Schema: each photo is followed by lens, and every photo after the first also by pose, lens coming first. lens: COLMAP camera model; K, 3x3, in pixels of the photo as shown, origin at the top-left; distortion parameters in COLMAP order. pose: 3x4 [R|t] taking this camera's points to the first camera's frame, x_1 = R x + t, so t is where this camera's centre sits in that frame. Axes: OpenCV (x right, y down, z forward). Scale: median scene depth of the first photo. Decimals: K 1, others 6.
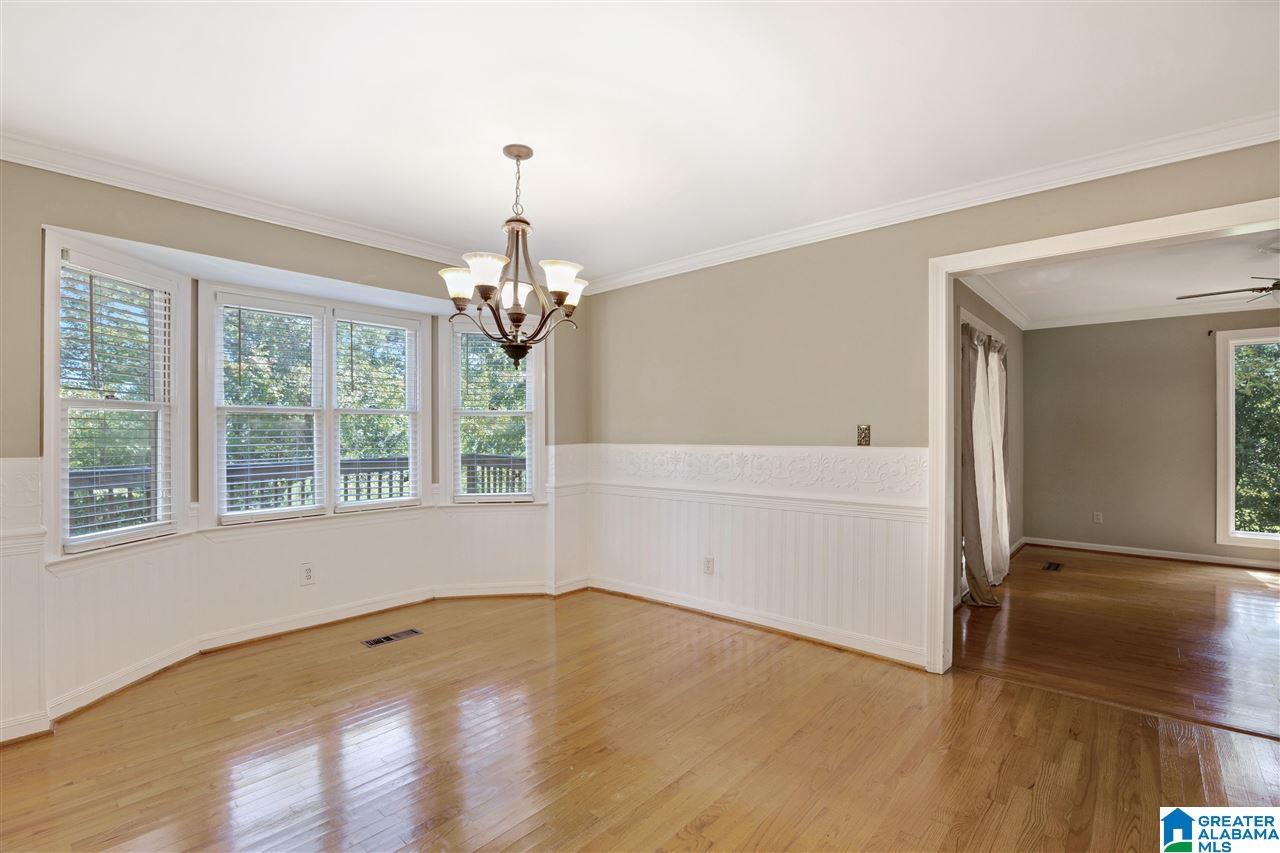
lens RADIAL K [[568.0, 0, 633.6], [0, 568.0, 429.6], [0, 0, 1]] dist [-0.035712, 0.000157]
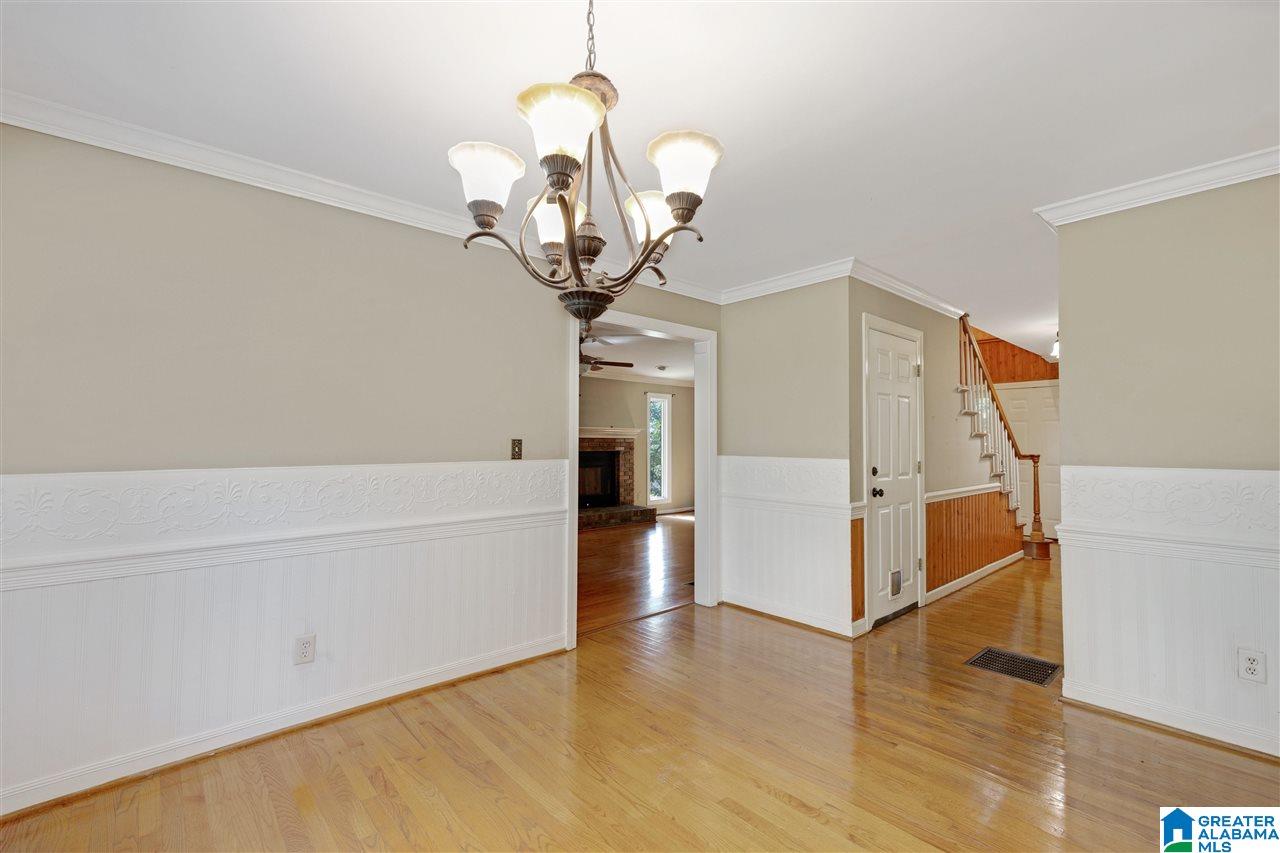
lens RADIAL K [[542.8, 0, 630.2], [0, 542.8, 431.8], [0, 0, 1]] dist [-0.000890, 0.000121]
pose [[0.123557, 0.024957, 0.992024, -0.550944], [-0.004813, 0.999687, -0.024551, 0.001974], [-0.992326, -0.001741, 0.123639, 0.673991]]
